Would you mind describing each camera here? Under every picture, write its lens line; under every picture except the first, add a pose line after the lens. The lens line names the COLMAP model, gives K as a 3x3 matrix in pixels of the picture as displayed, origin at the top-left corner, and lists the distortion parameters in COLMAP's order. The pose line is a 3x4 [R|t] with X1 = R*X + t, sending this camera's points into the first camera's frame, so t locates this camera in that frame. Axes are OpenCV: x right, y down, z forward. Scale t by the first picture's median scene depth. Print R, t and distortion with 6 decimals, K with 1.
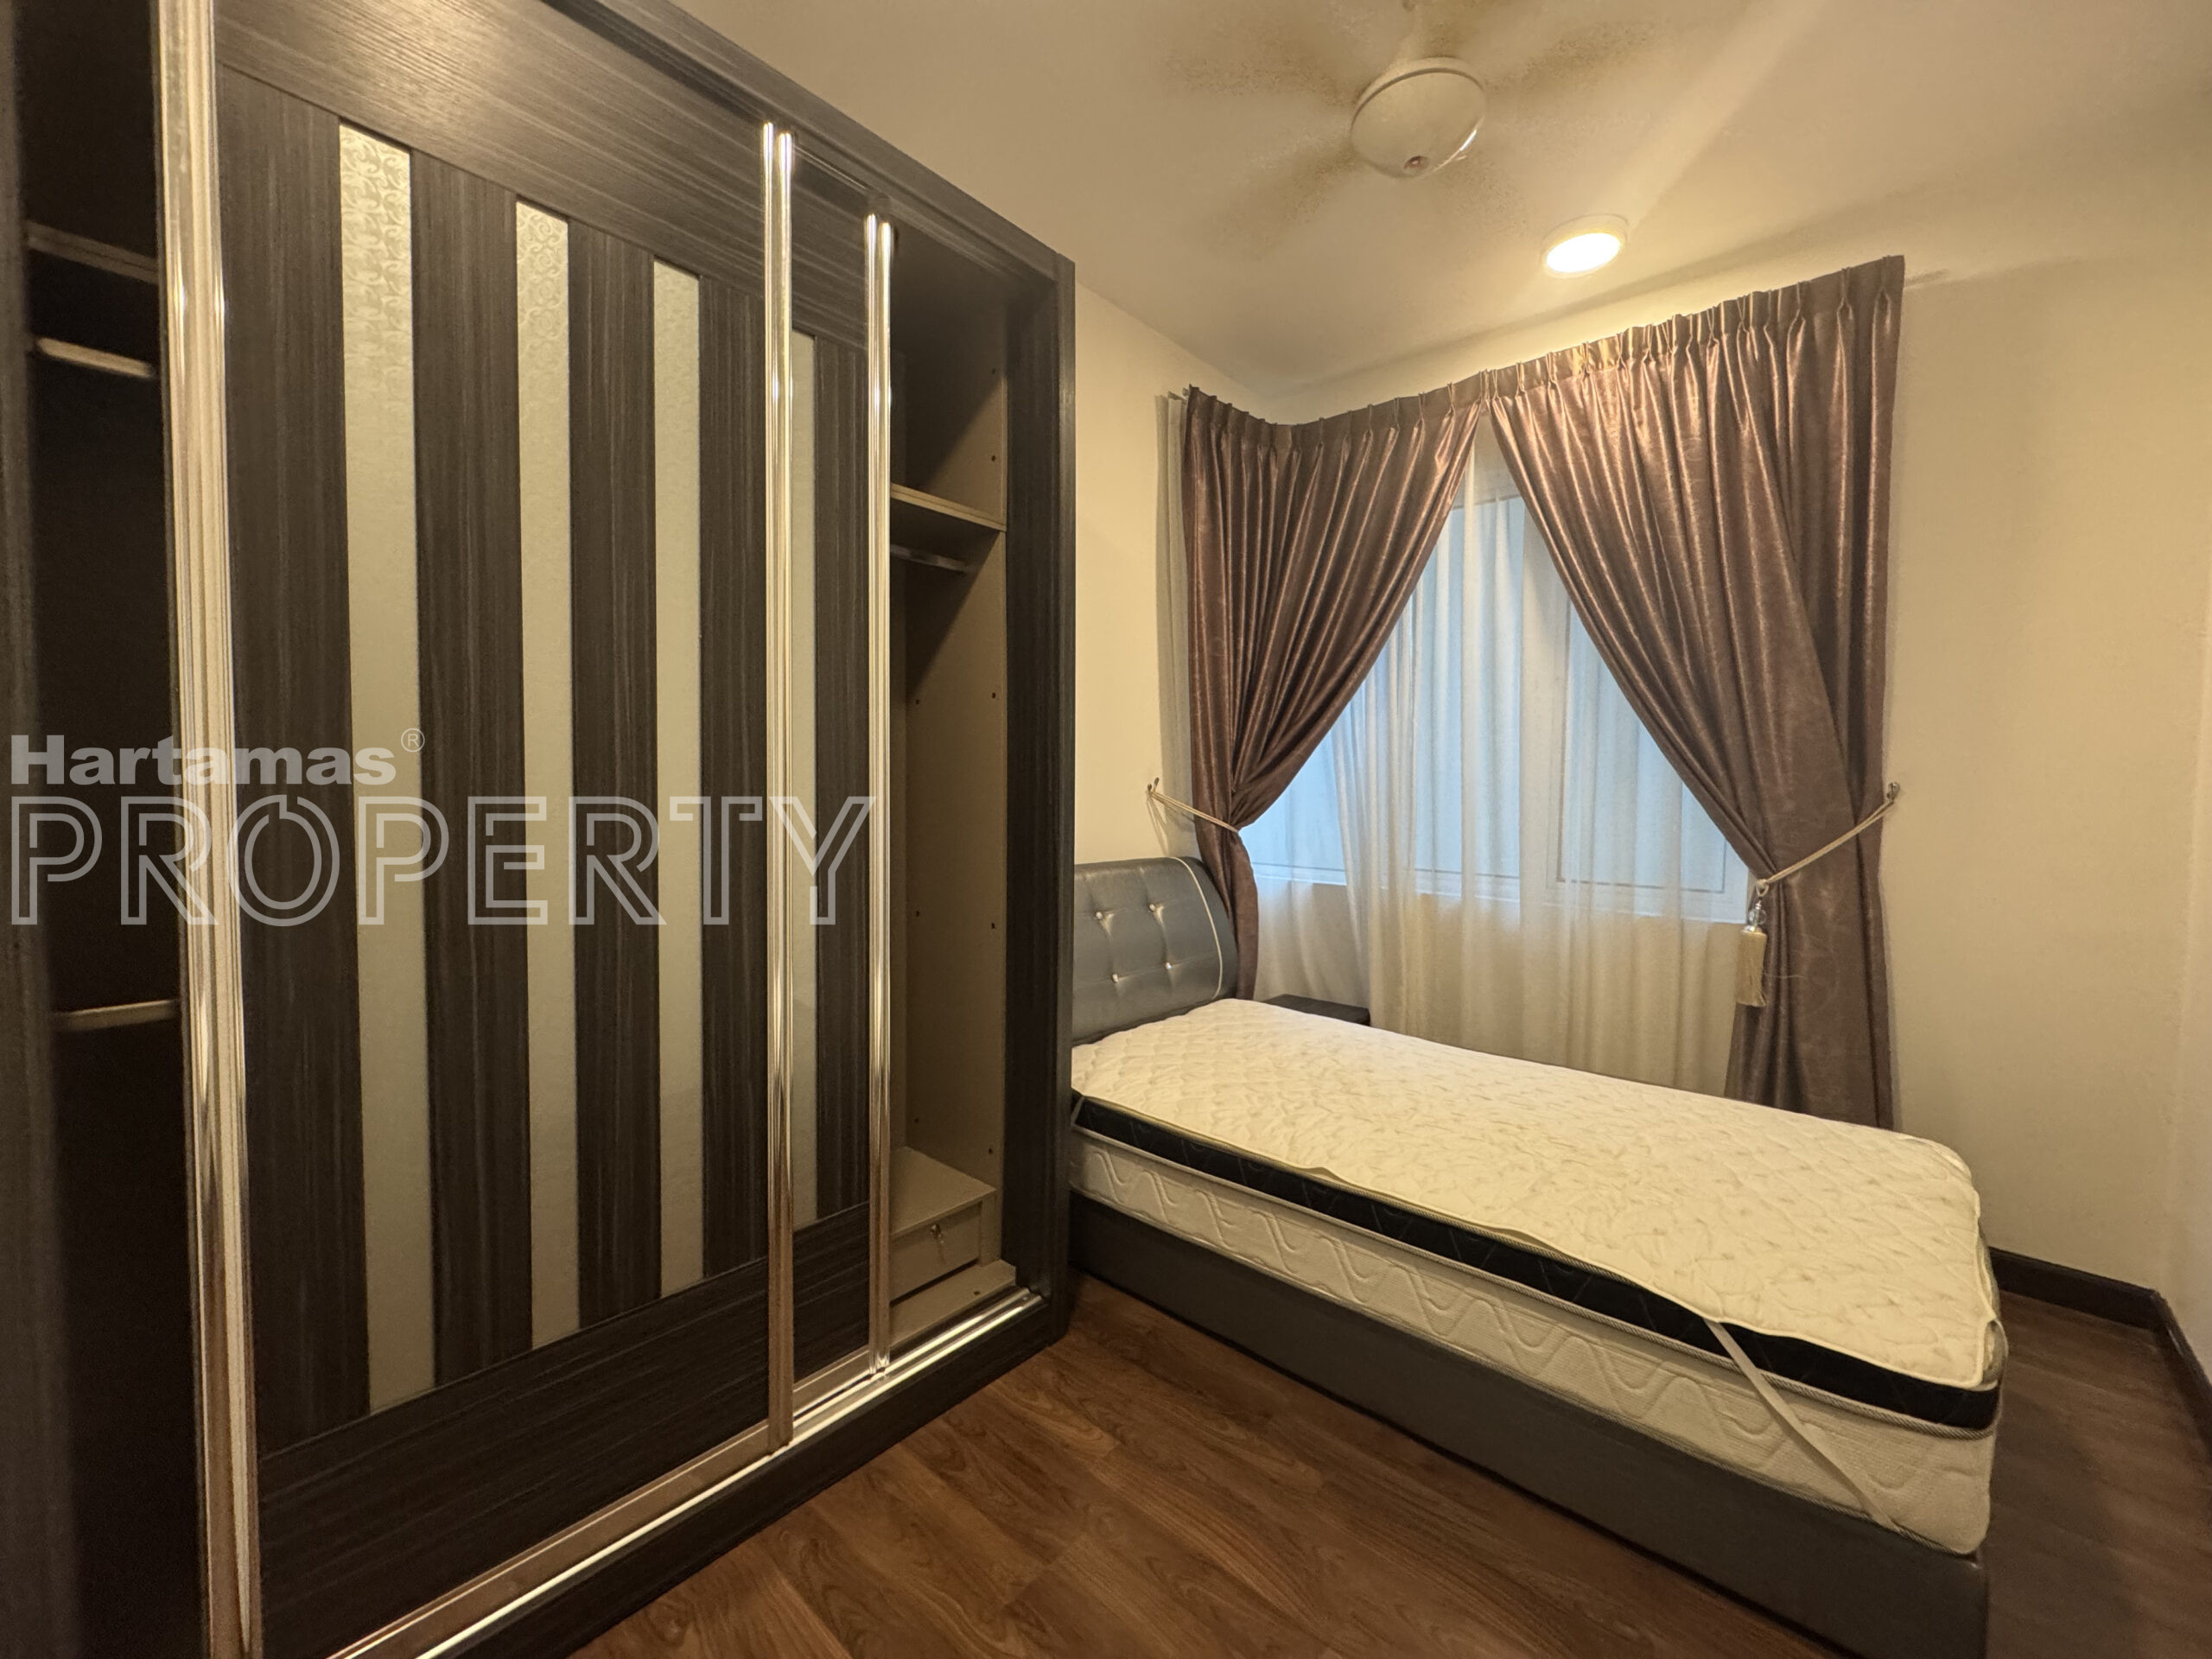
lens RADIAL K [[896.7, 0, 1106.0], [0, 896.7, 829.5], [0, 0, 1]] dist [0.009590, -0.000032]
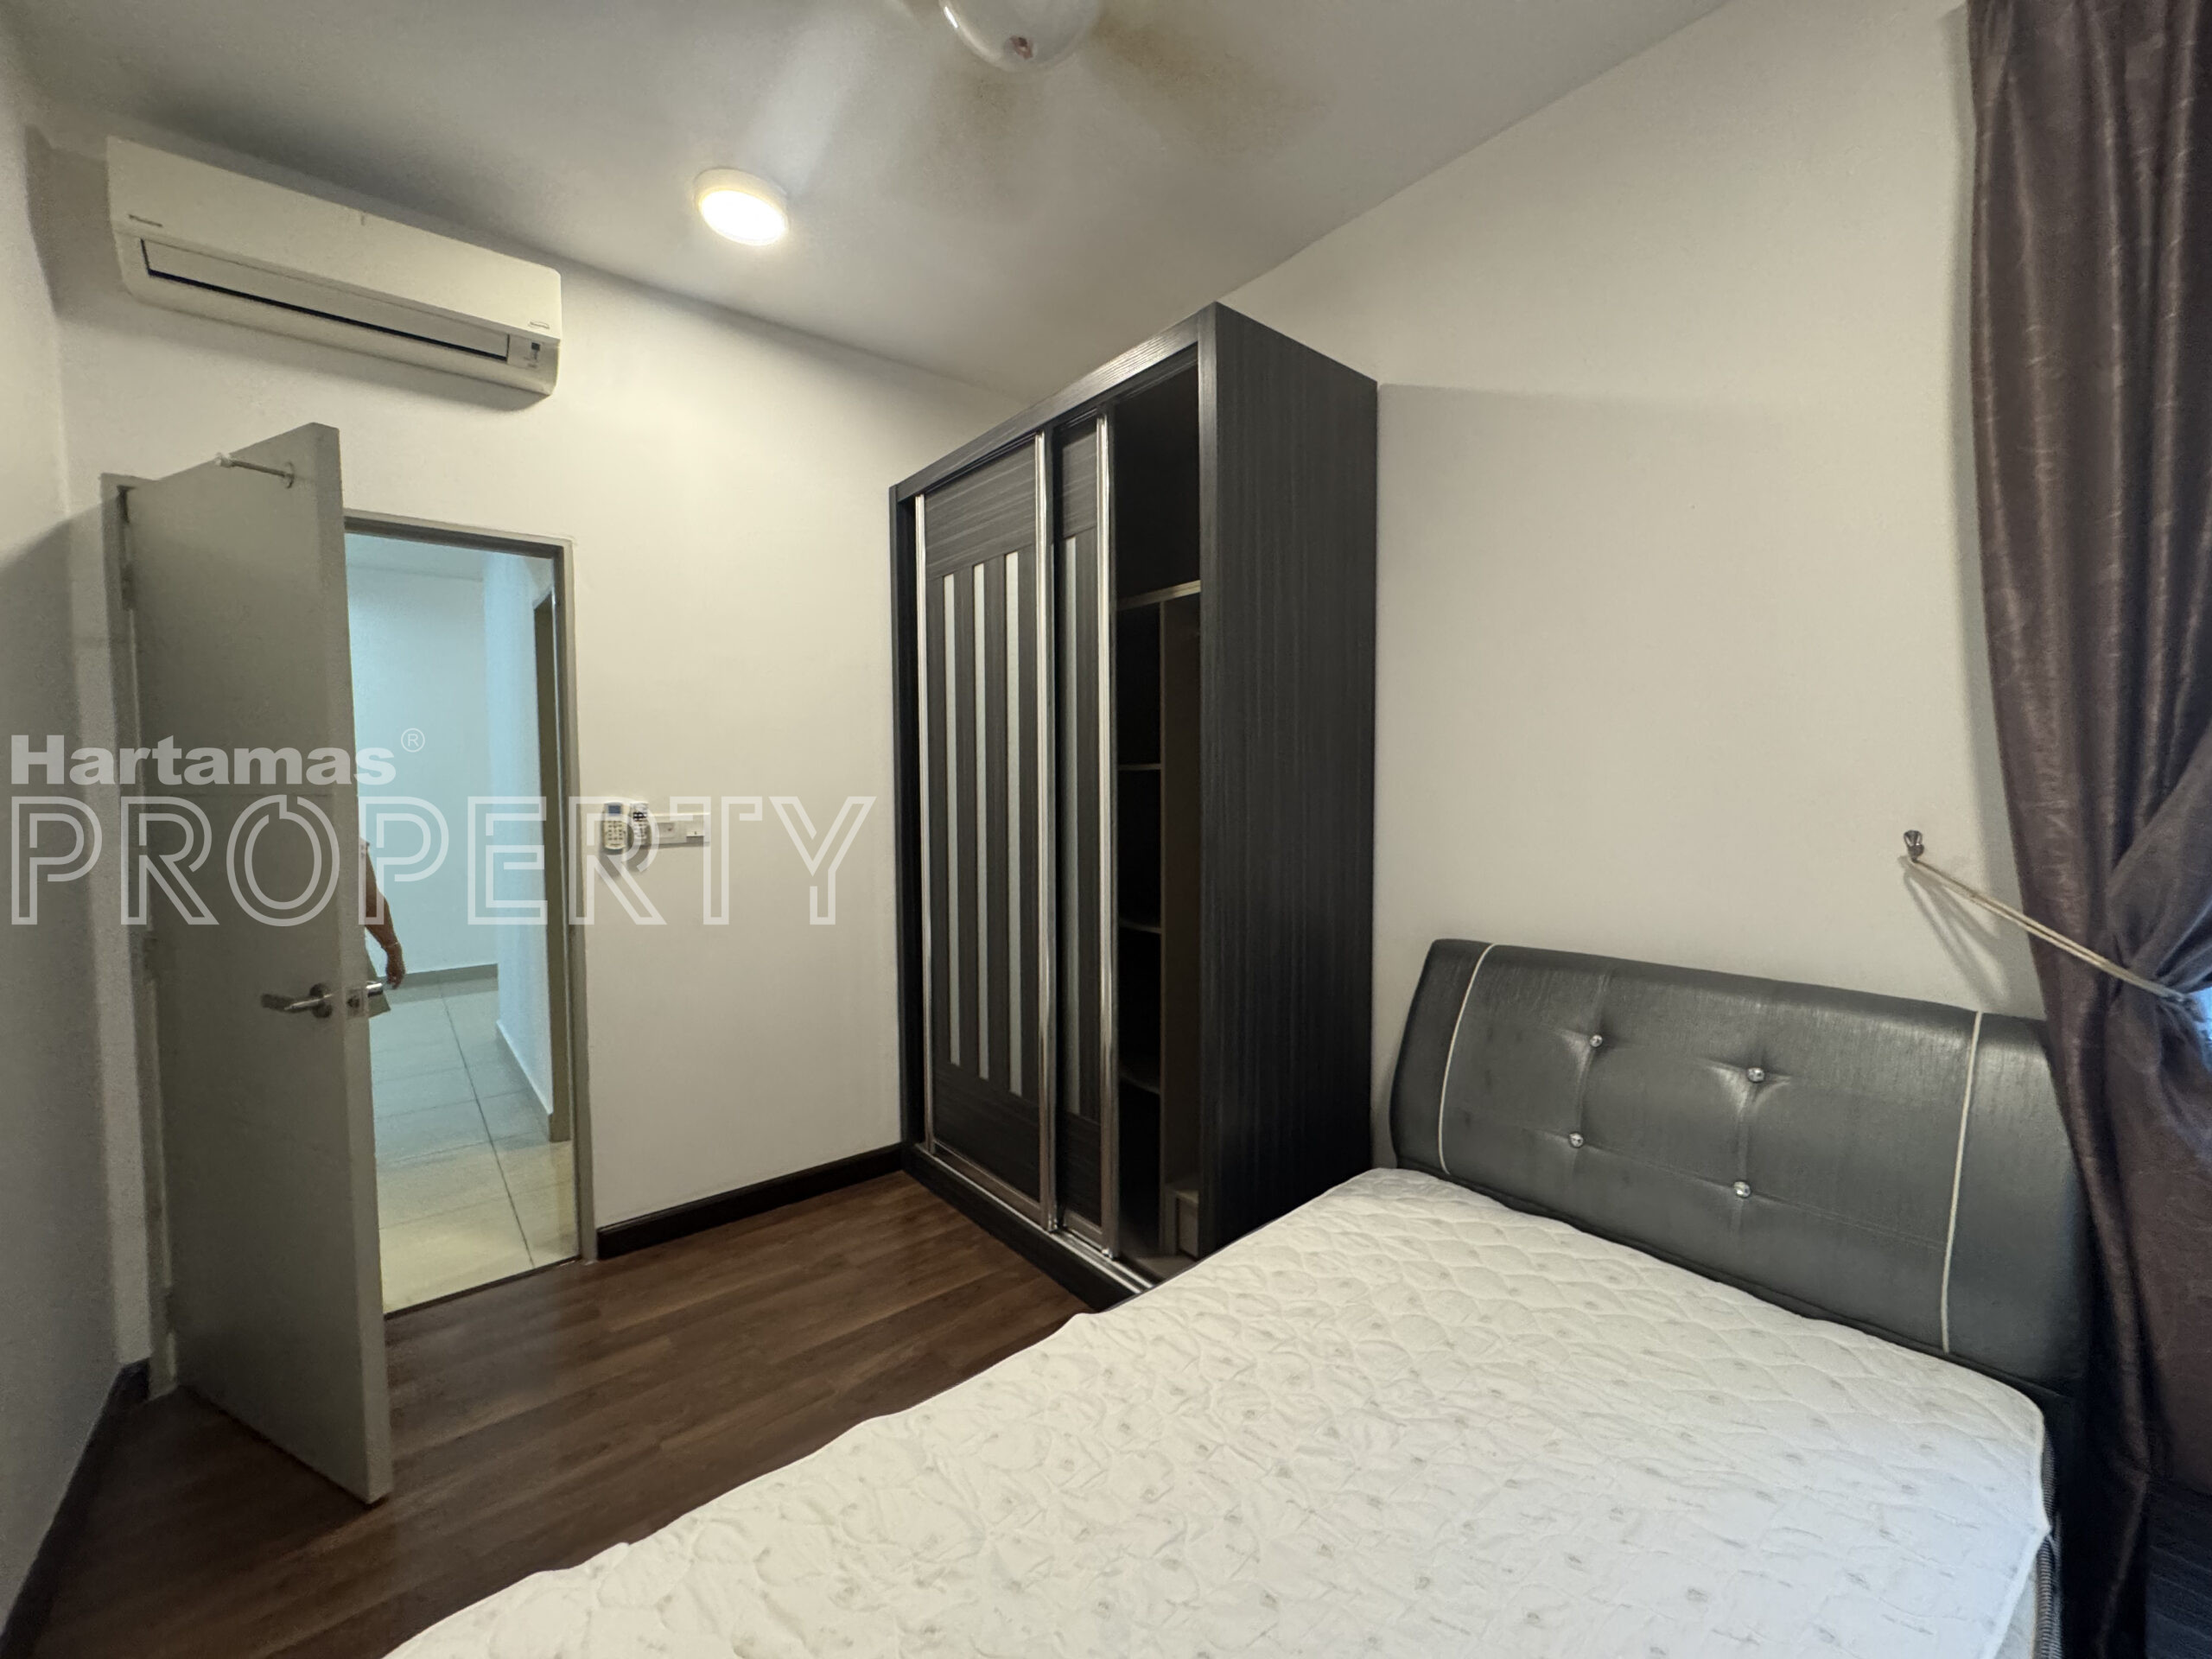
lens RADIAL K [[896.7, 0, 1106.0], [0, 896.7, 829.5], [0, 0, 1]] dist [0.009590, -0.000032]
pose [[-0.143990, 0.051454, -0.988241, 0.935300], [-0.047224, 0.997152, 0.058798, -0.111277], [0.988452, 0.055135, -0.141150, 1.009531]]
